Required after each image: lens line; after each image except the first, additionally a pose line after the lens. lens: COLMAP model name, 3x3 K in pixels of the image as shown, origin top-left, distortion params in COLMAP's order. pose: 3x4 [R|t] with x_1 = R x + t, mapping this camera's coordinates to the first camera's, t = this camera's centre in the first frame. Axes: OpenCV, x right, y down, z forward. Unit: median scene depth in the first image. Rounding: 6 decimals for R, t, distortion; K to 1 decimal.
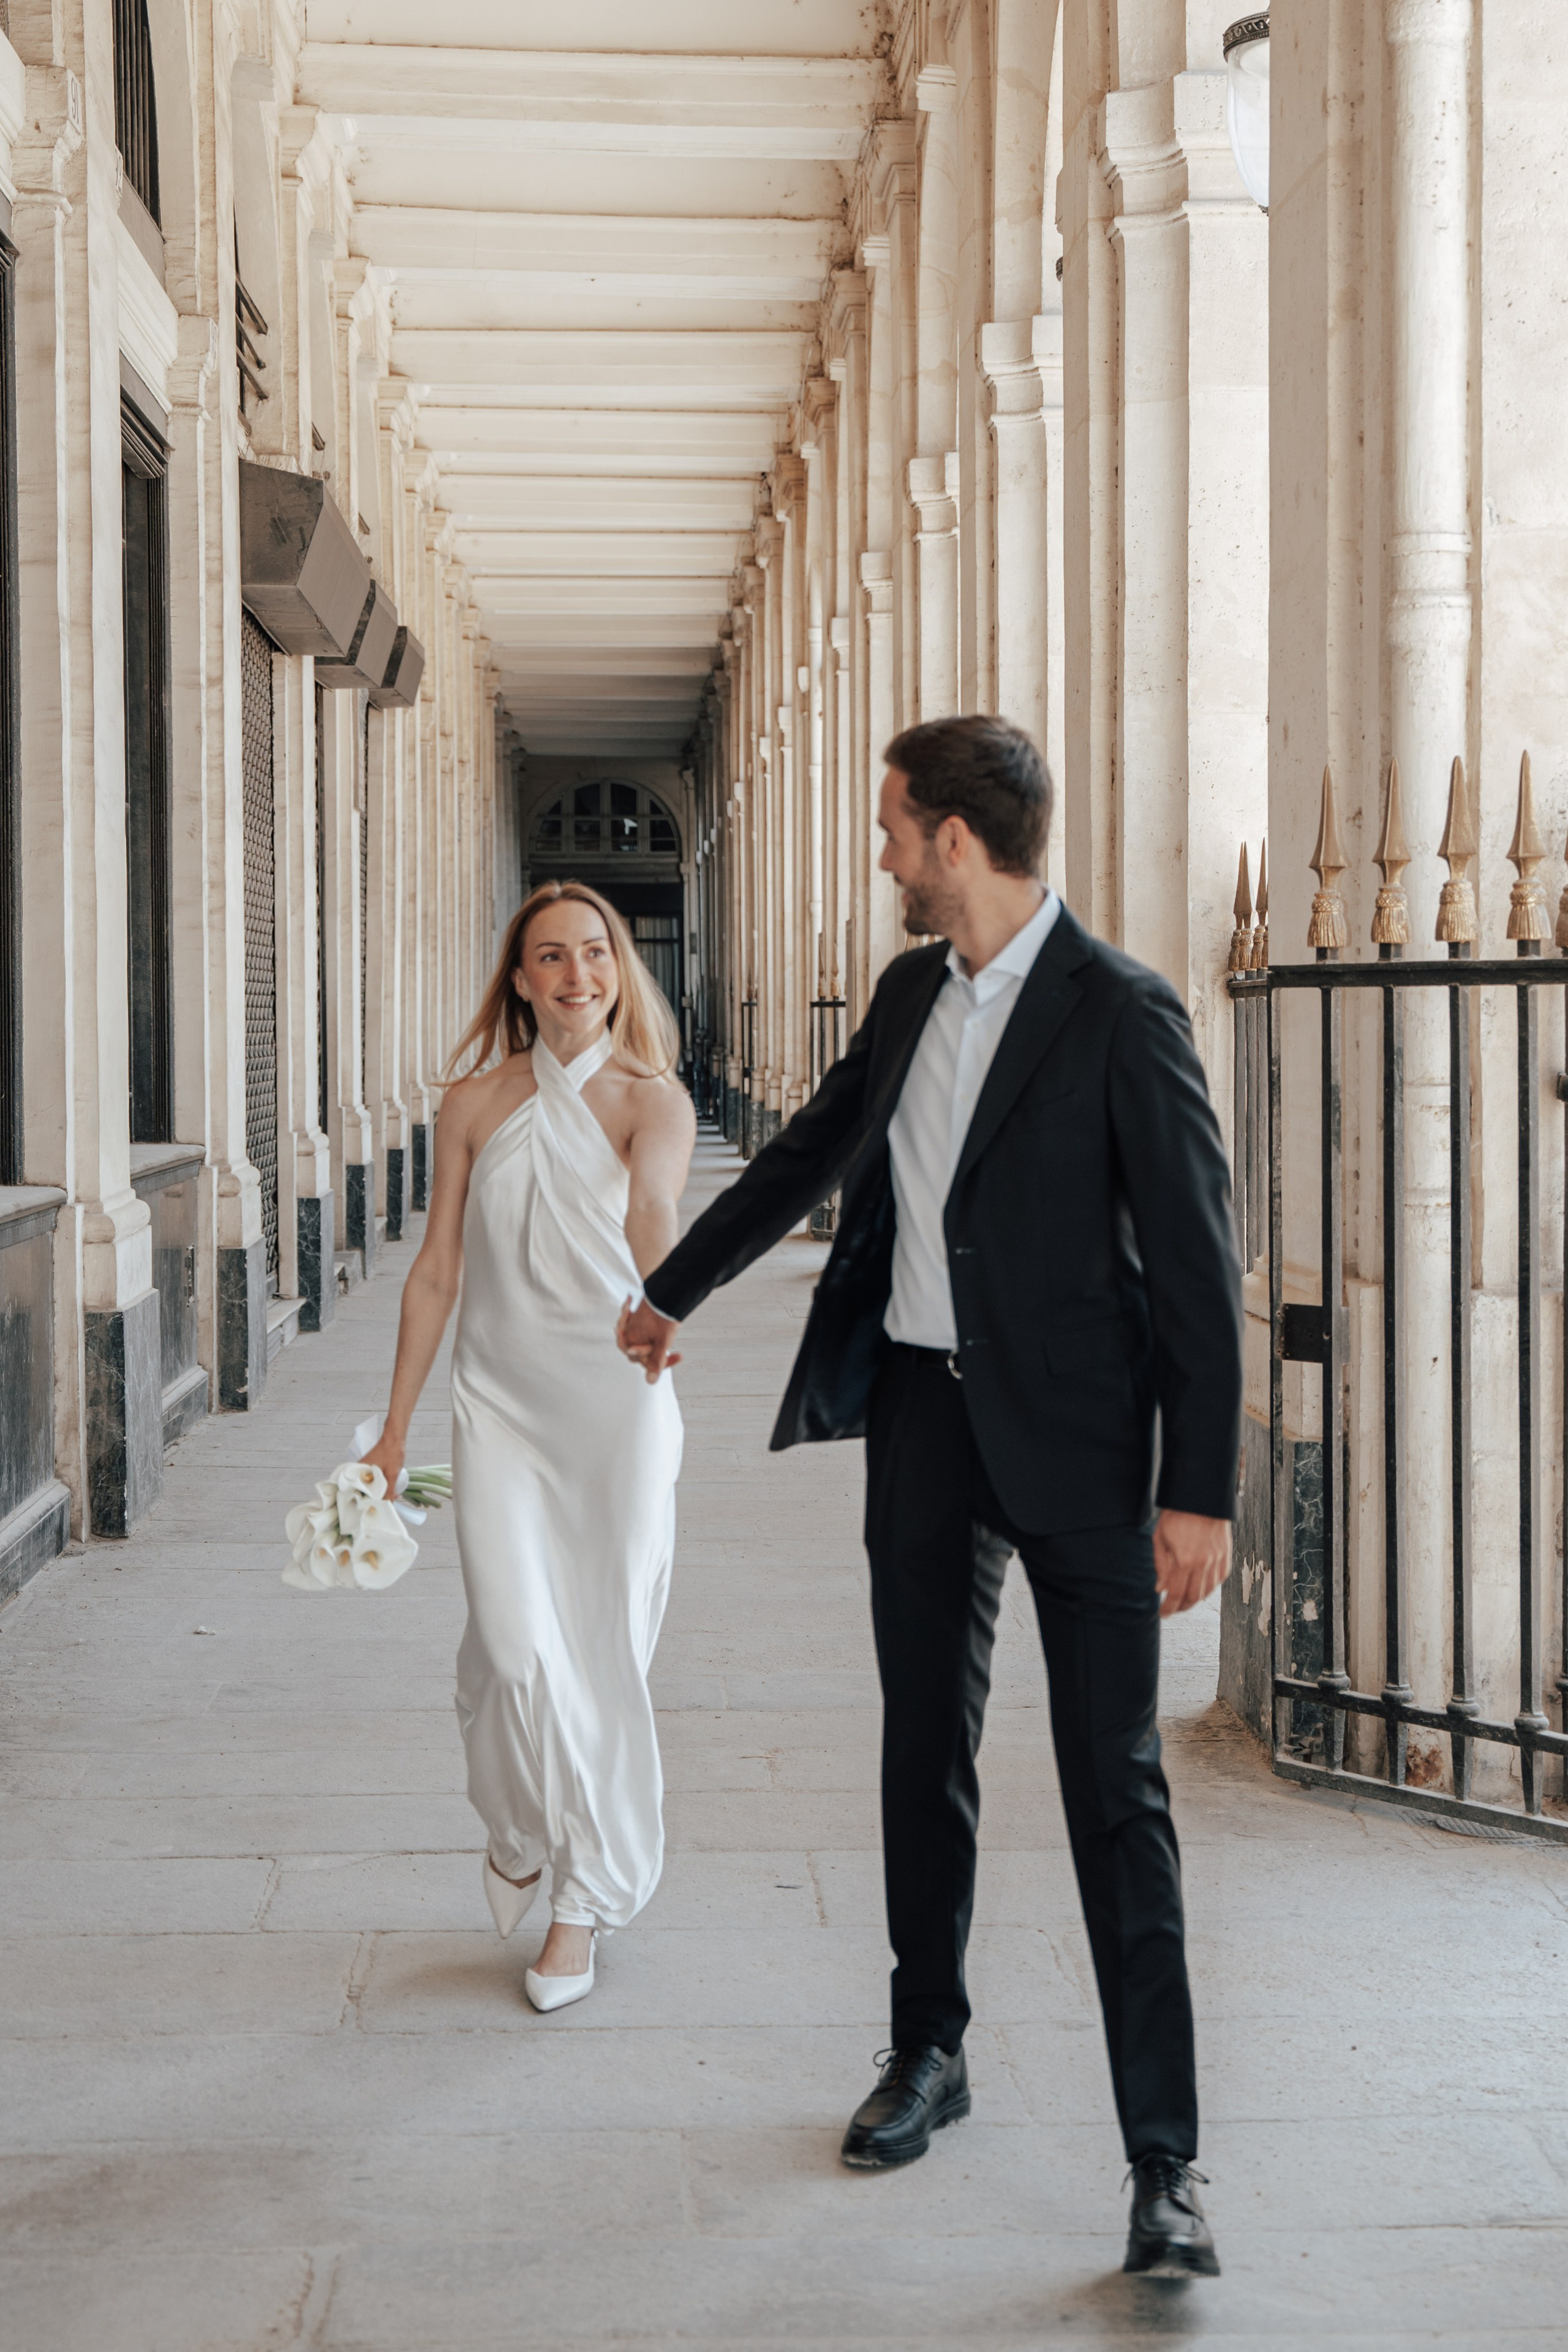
lens RADIAL K [[2804.1, 0, 784.0], [0, 2804.1, 1176.0], [0, 0, 1]] dist [0.001452, 0.061226]
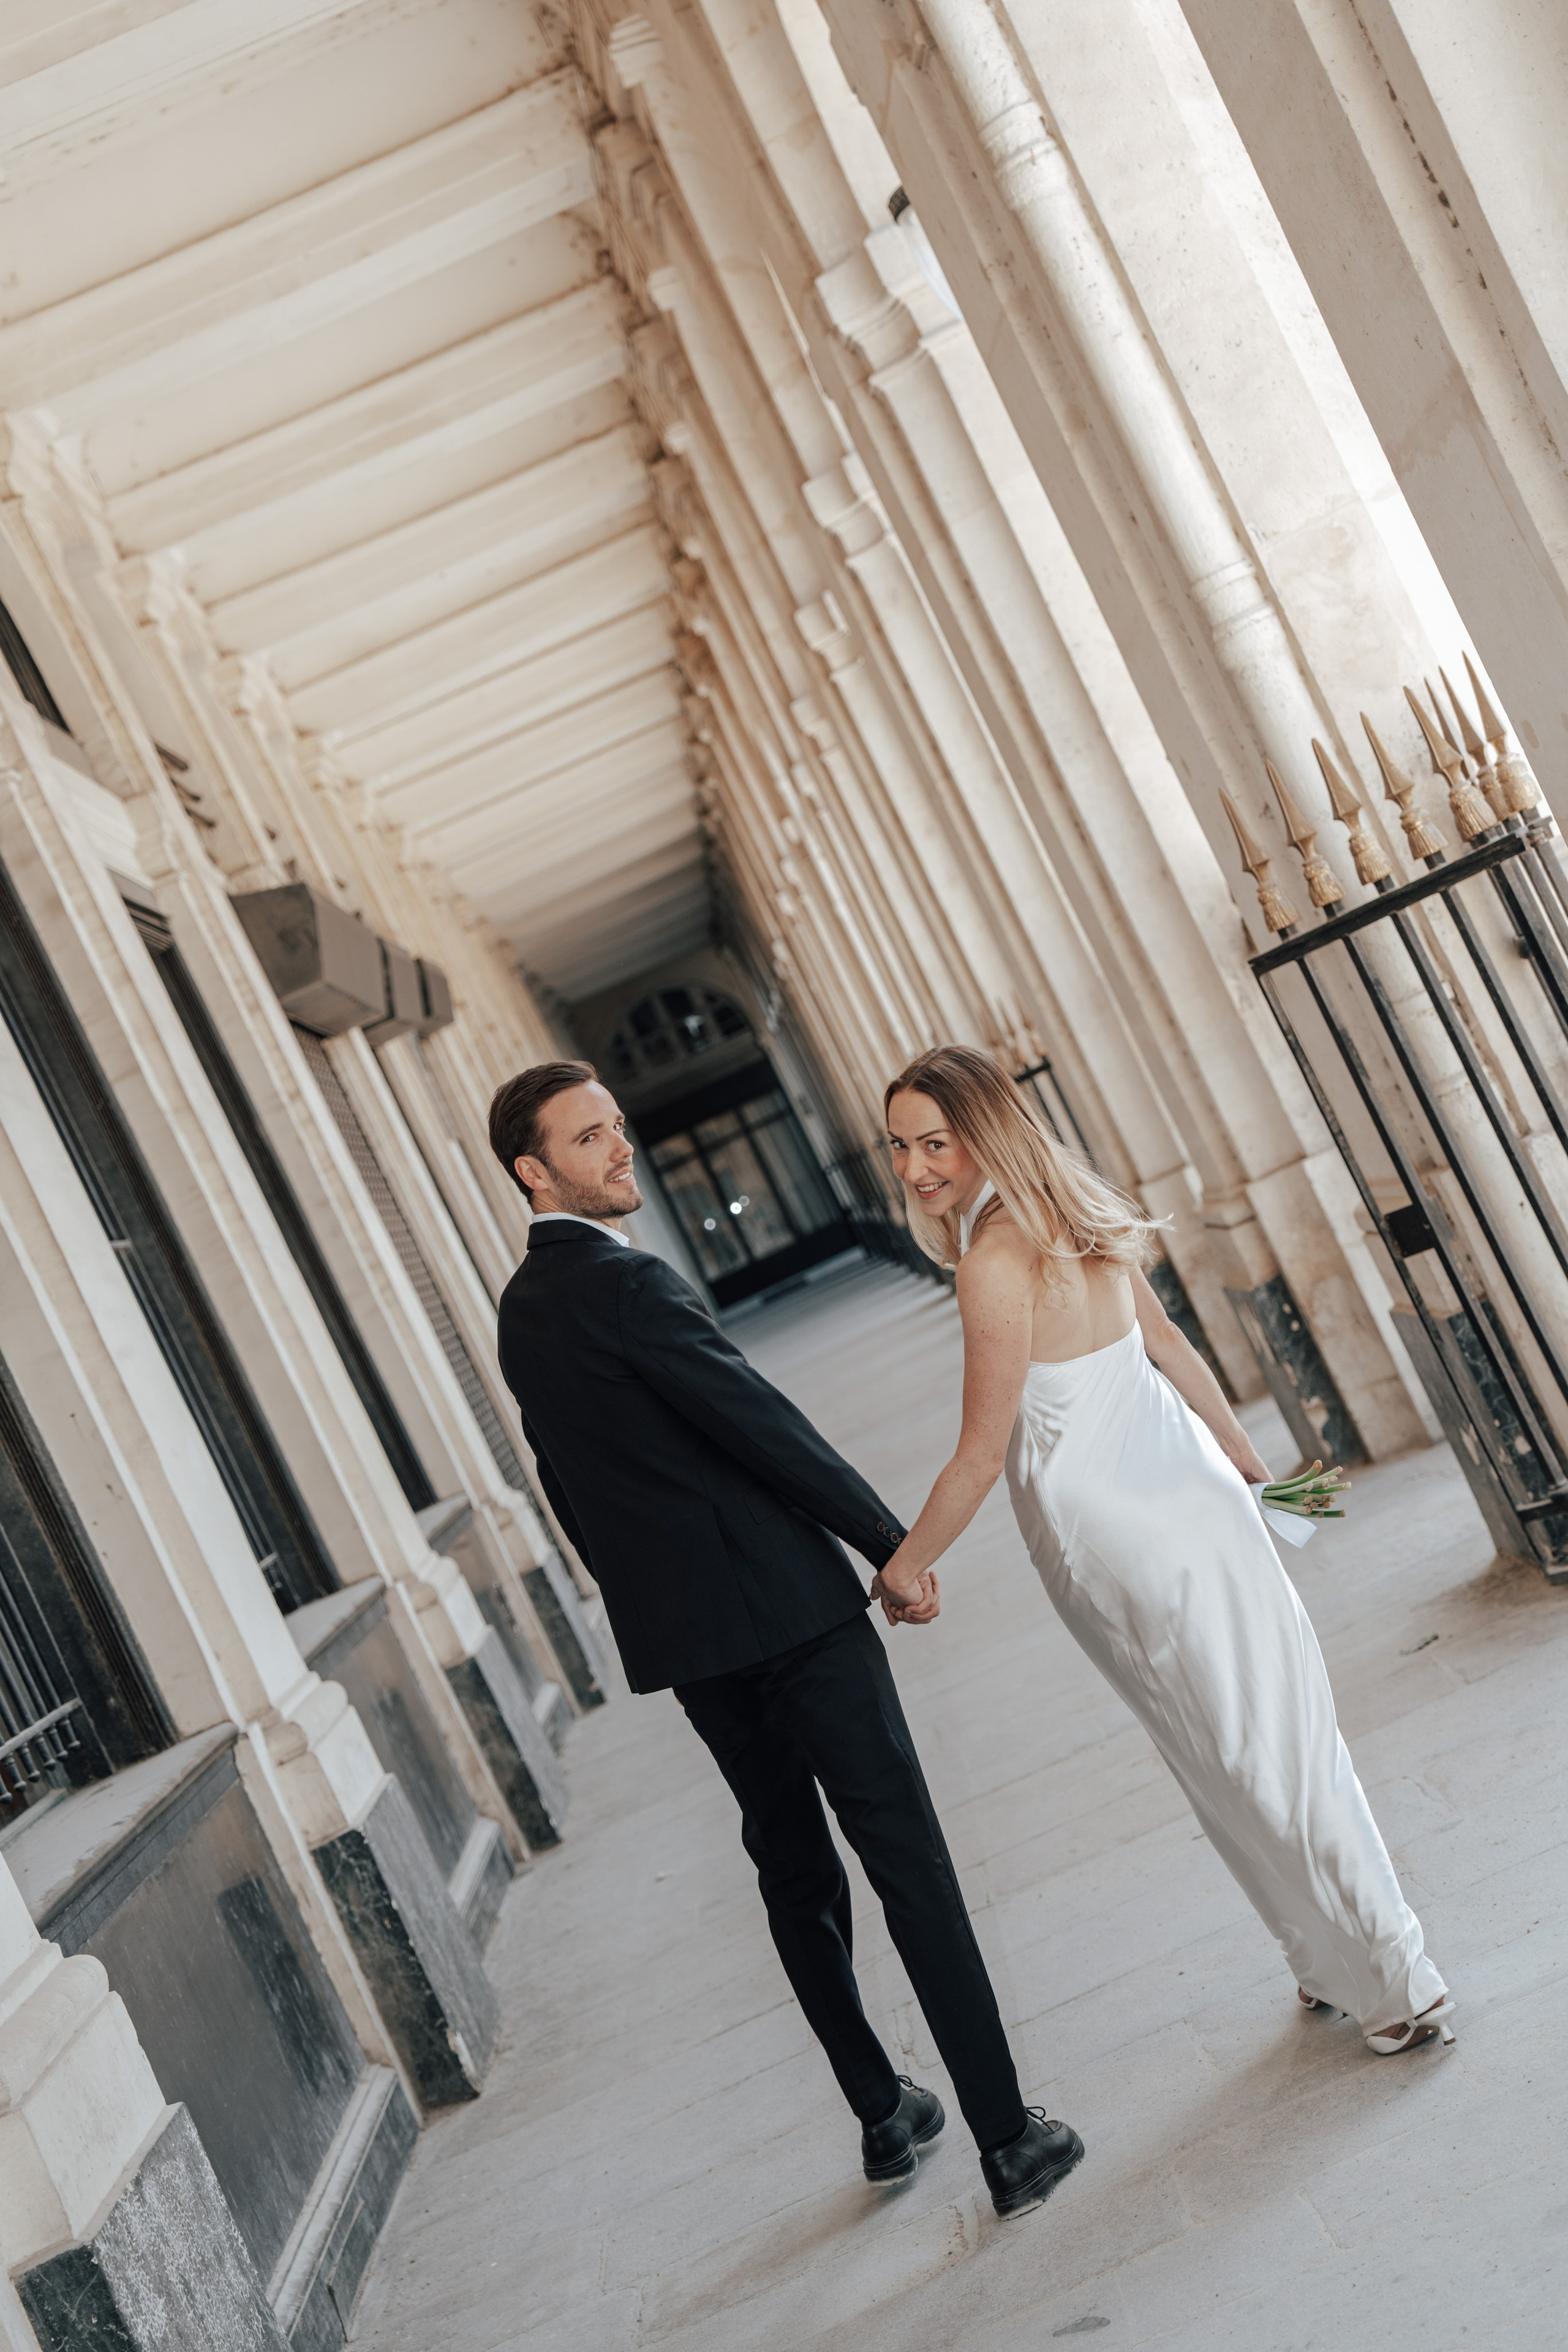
lens RADIAL K [[3608.0, 0, 791.2], [0, 3608.0, 1251.9], [0, 0, 1]] dist [0.261182, 0.020740]
pose [[0.904613, -0.421792, -0.061376, 0.028971], [0.420464, 0.906680, -0.033787, 0.004673], [0.069900, 0.004758, 0.997543, -0.374737]]
